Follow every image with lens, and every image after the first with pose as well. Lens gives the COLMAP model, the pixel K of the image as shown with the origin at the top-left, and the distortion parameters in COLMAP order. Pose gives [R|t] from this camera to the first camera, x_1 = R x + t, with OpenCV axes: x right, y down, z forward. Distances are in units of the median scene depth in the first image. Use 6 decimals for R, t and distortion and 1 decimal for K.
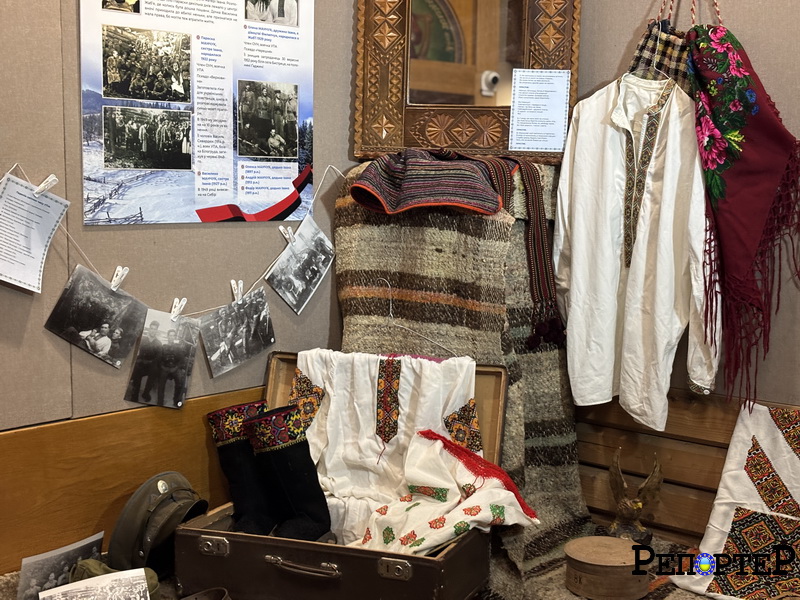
lens RADIAL K [[1209.0, 0, 396.8], [0, 1209.0, 284.9], [0, 0, 1]] dist [0.317027, -1.251734]
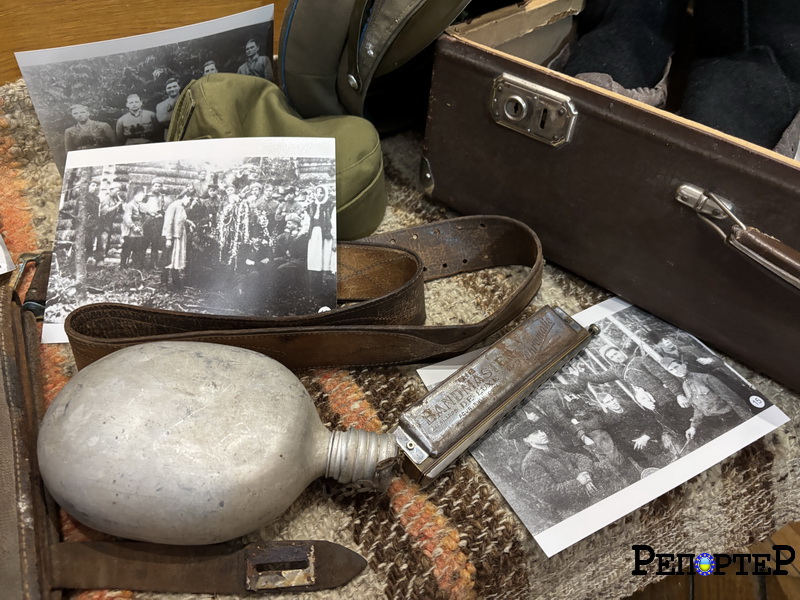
lens RADIAL K [[624.6, 0, 400.0], [0, 624.6, 300.0], [0, 0, 1]] dist [0.058661, -0.072195]
pose [[0.942131, 0.274796, -0.192034, -0.122434], [-0.102228, 0.781020, 0.616082, 0.133349], [0.319279, -0.560799, 0.763915, 0.743134]]
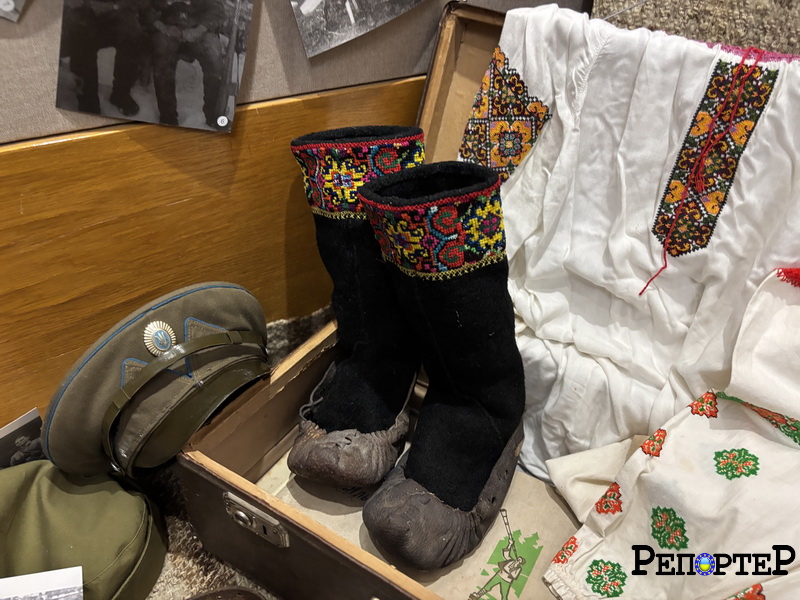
lens RADIAL K [[624.6, 0, 400.0], [0, 624.6, 300.0], [0, 0, 1]] dist [0.058661, -0.072195]
pose [[0.981659, 0.163813, -0.097520, -0.084119], [-0.089143, 0.846582, 0.524741, 0.029687], [0.168518, -0.506423, 0.845658, 0.786747]]
